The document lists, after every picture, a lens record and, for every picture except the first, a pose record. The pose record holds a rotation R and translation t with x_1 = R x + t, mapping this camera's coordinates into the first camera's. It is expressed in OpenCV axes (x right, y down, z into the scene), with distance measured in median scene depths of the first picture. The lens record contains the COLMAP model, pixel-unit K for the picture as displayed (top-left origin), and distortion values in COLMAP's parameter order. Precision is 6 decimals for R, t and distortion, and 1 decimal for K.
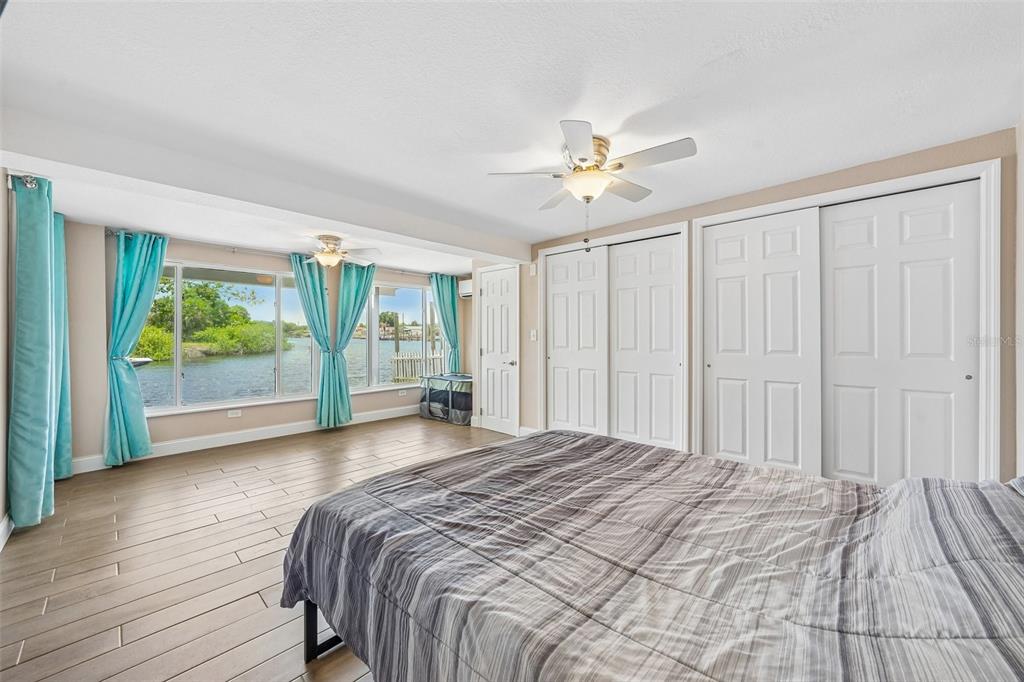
lens RADIAL K [[395.2, 0, 508.8], [0, 395.2, 338.1], [0, 0, 1]] dist [-0.013034, -0.000193]
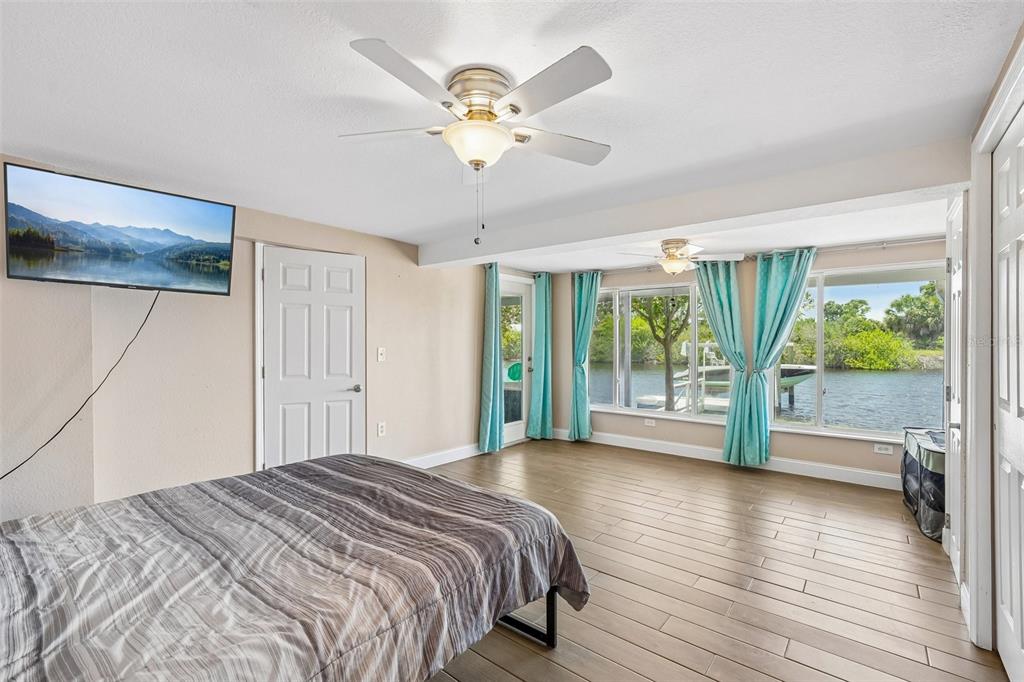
lens RADIAL K [[451.5, 0, 510.1], [0, 451.5, 339.8], [0, 0, 1]] dist [0.004023, 0.001555]
pose [[0.060263, -0.002810, -0.998179, 1.295907], [-0.003817, 0.999988, -0.003045, -0.078135], [0.998175, 0.003994, 0.060251, 1.318047]]
